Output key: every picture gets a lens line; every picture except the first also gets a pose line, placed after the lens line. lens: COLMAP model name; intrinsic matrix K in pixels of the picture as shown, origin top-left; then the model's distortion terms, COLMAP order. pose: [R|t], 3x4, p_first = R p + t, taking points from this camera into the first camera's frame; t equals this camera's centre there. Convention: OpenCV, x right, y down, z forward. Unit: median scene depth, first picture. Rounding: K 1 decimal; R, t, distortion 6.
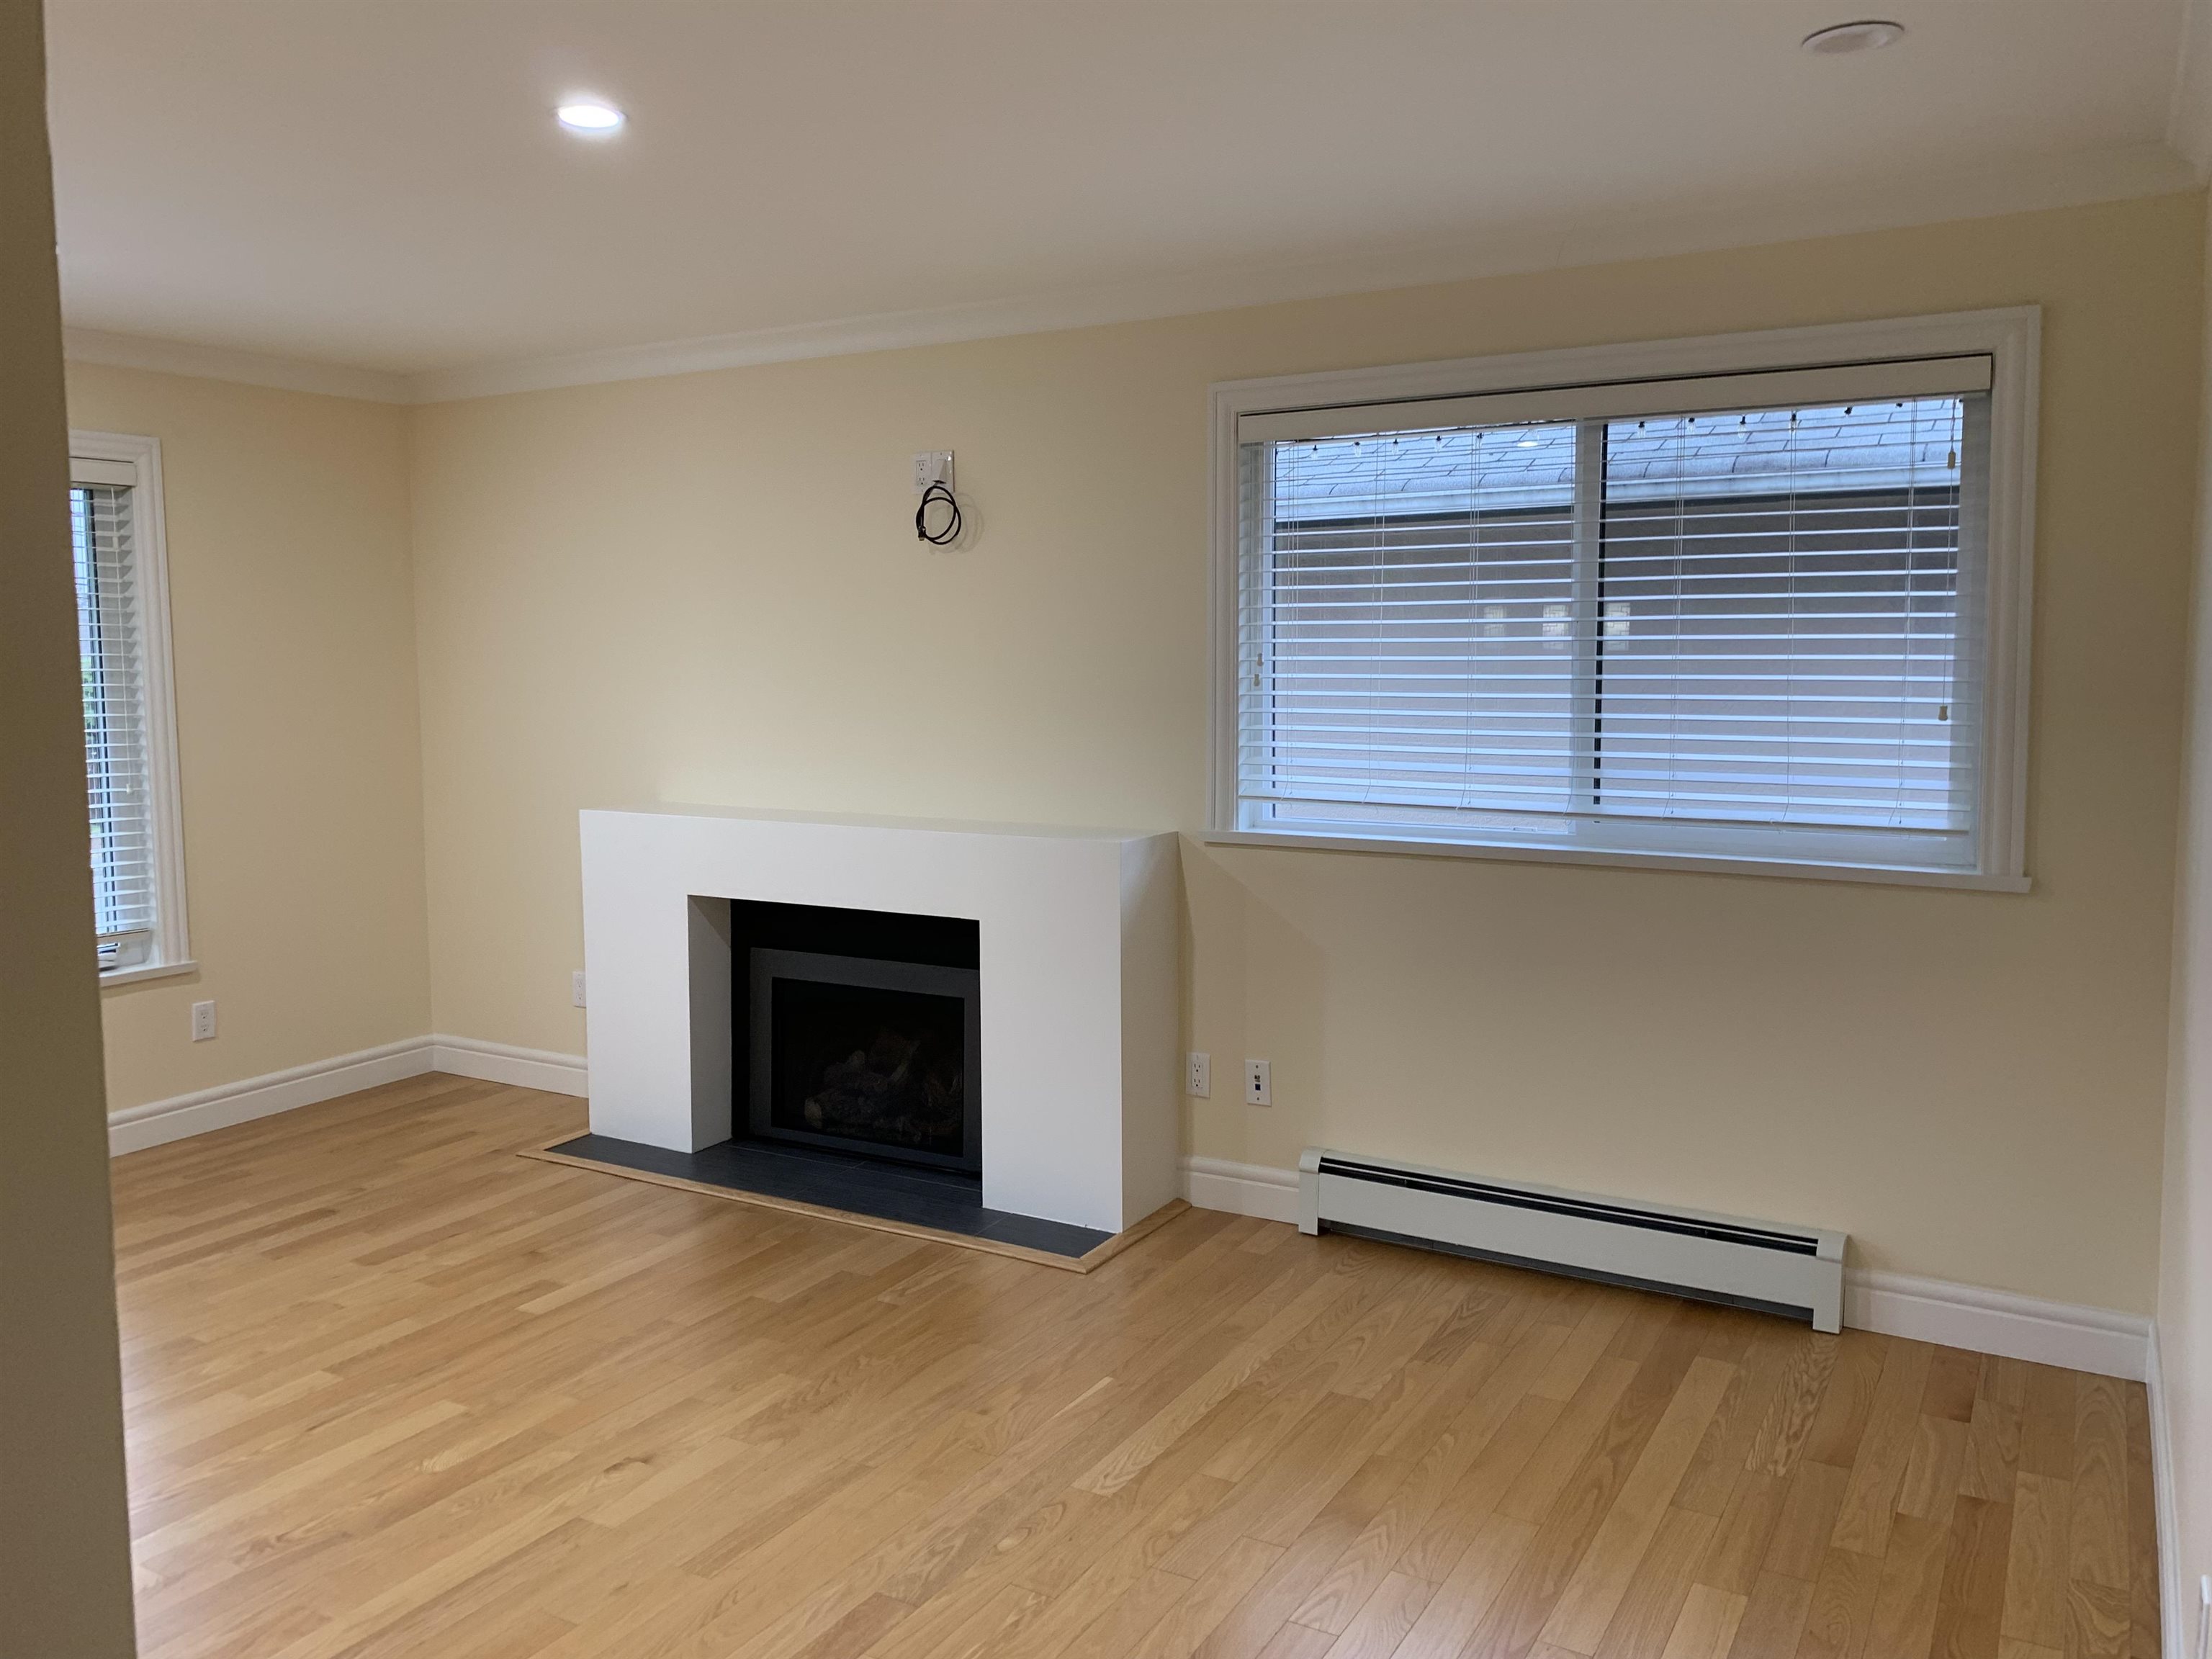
lens RADIAL K [[1649.3, 0, 1106.0], [0, 1649.3, 829.5], [0, 0, 1]] dist [0.009219, 0.002802]
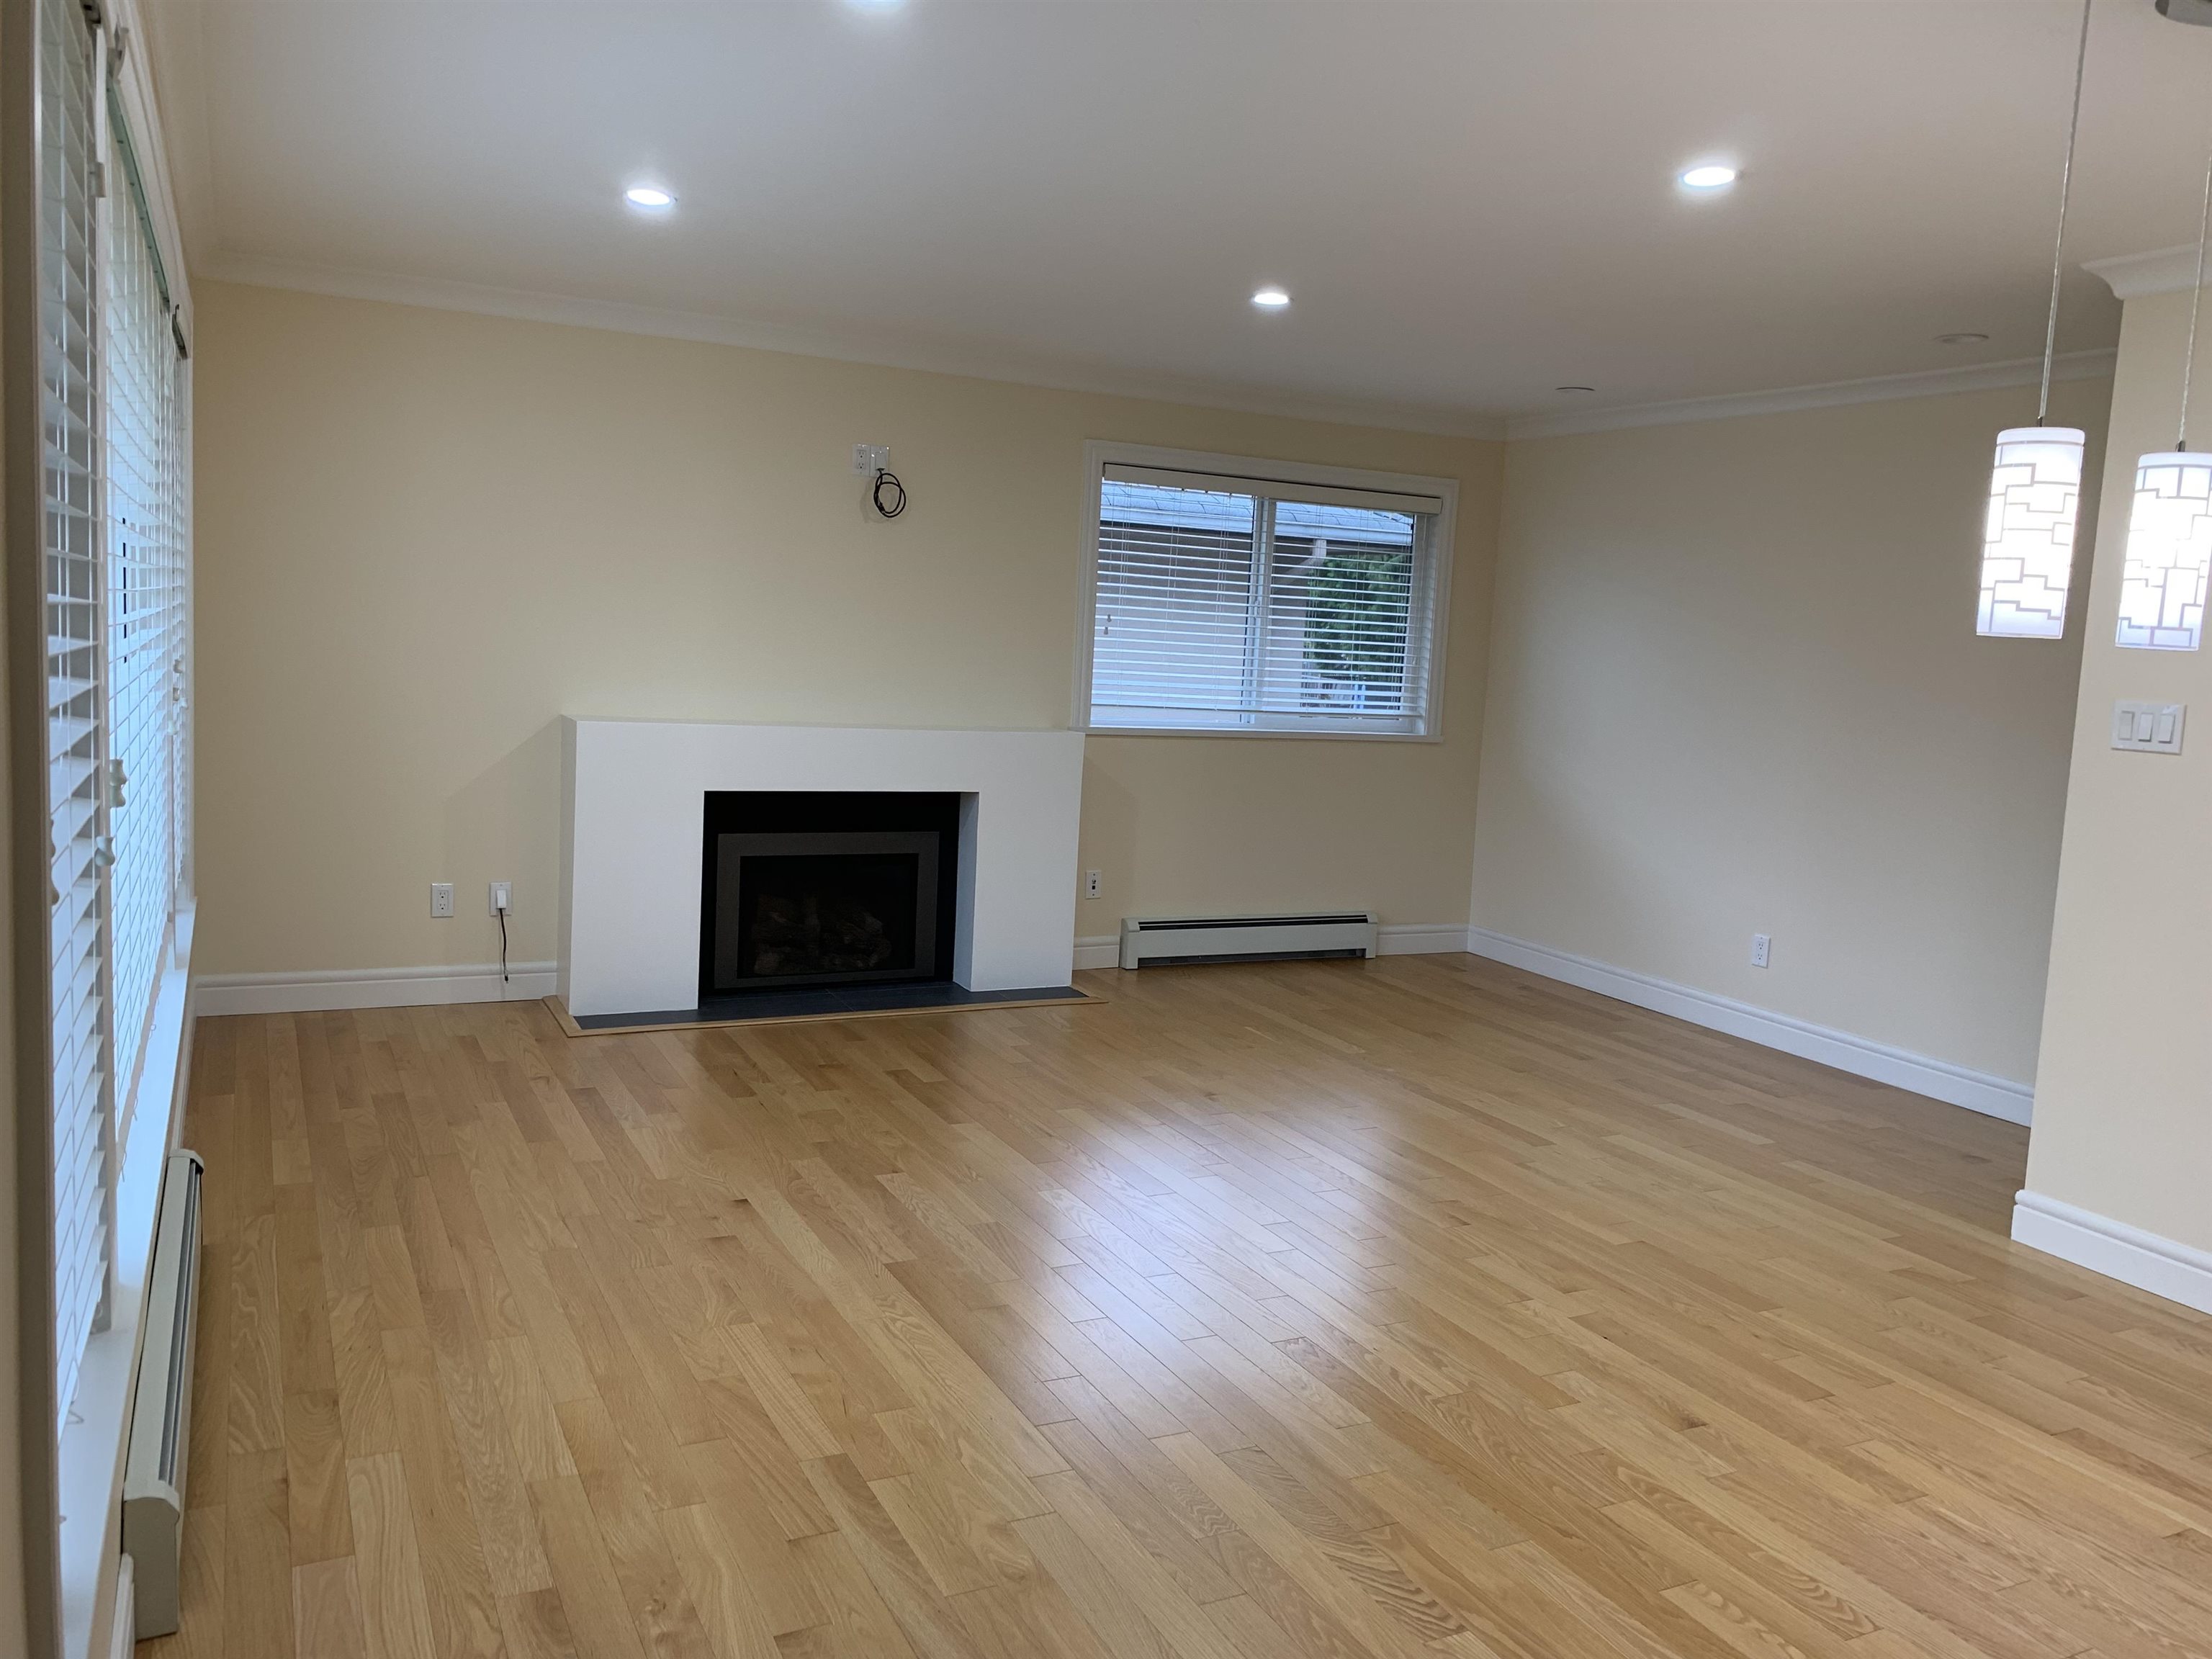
lens RADIAL K [[1710.2, 0, 1106.0], [0, 1710.2, 829.5], [0, 0, 1]] dist [0.046868, 0.003266]
pose [[0.535724, -0.068002, 0.841650, -1.280488], [0.028773, 0.997643, 0.062292, -0.001053], [-0.843903, -0.009154, 0.536418, 0.106416]]
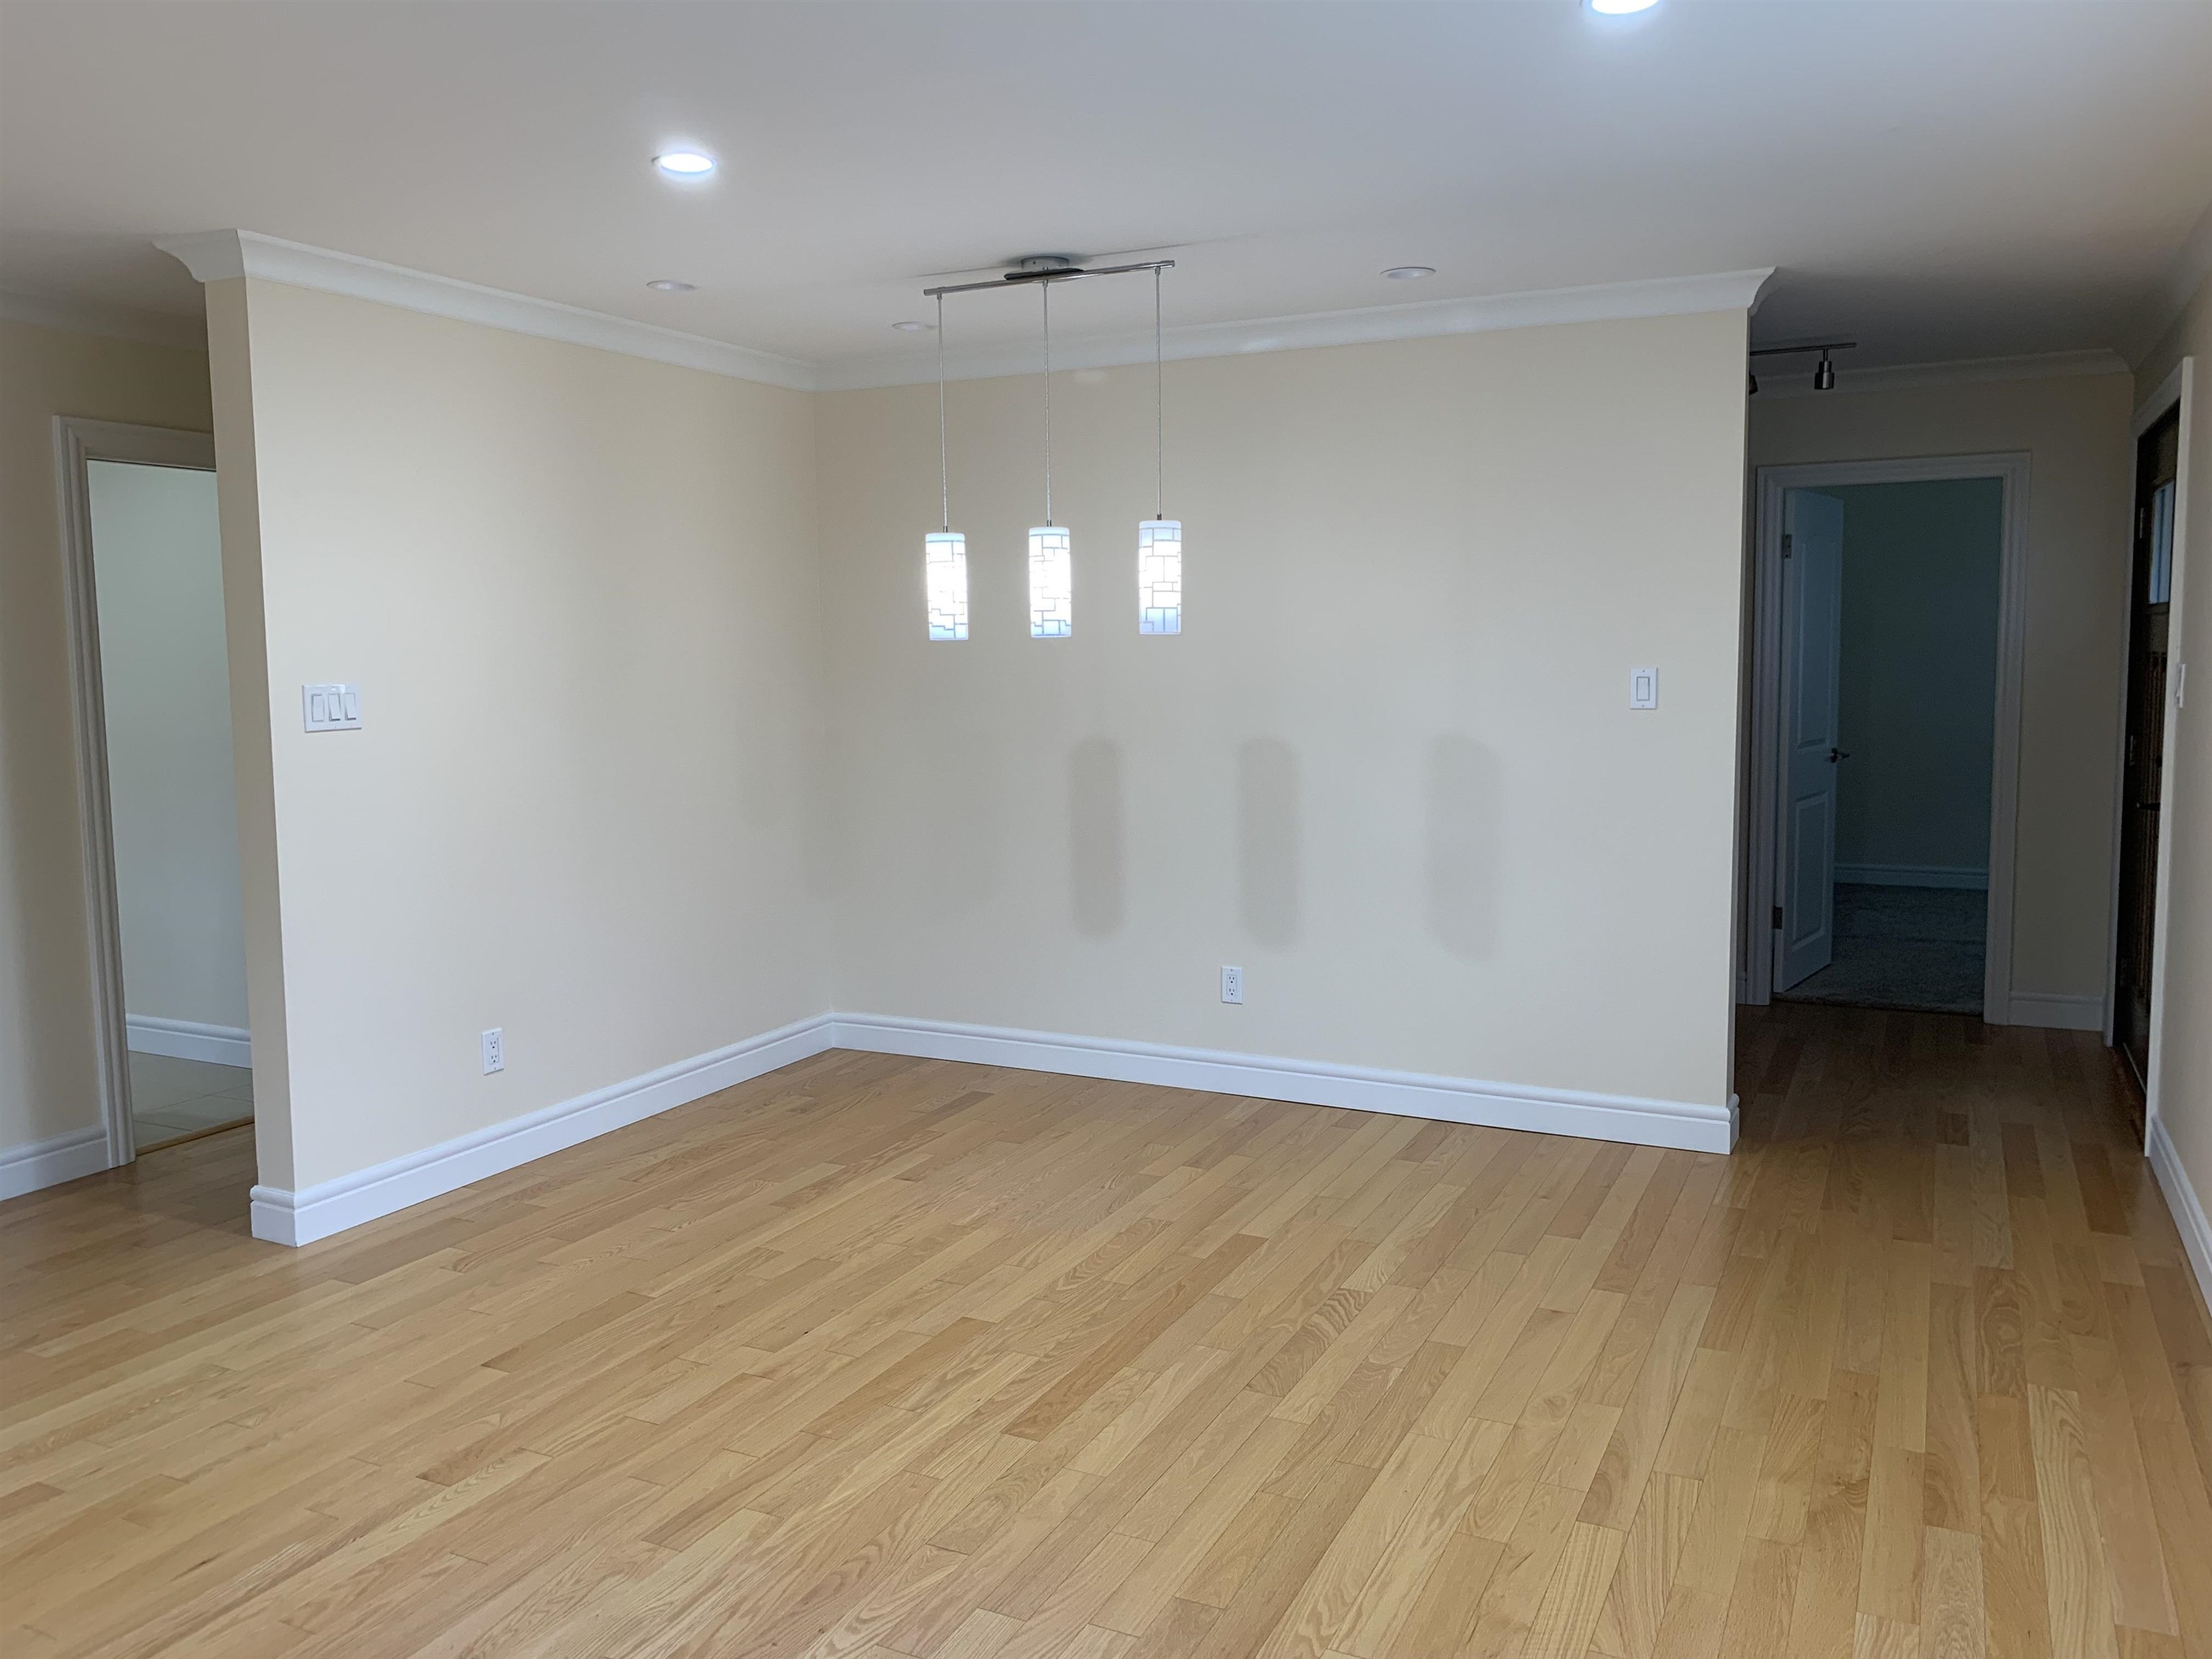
lens RADIAL K [[1674.3, 0, 1107.2], [0, 1674.3, 799.4], [0, 0, 1]] dist [0.000048, 0.002098]
pose [[-0.997257, 0.028290, -0.068403, -0.548023], [0.014762, 0.981532, 0.190729, -0.111758], [0.072535, 0.189196, -0.979257, 1.139568]]
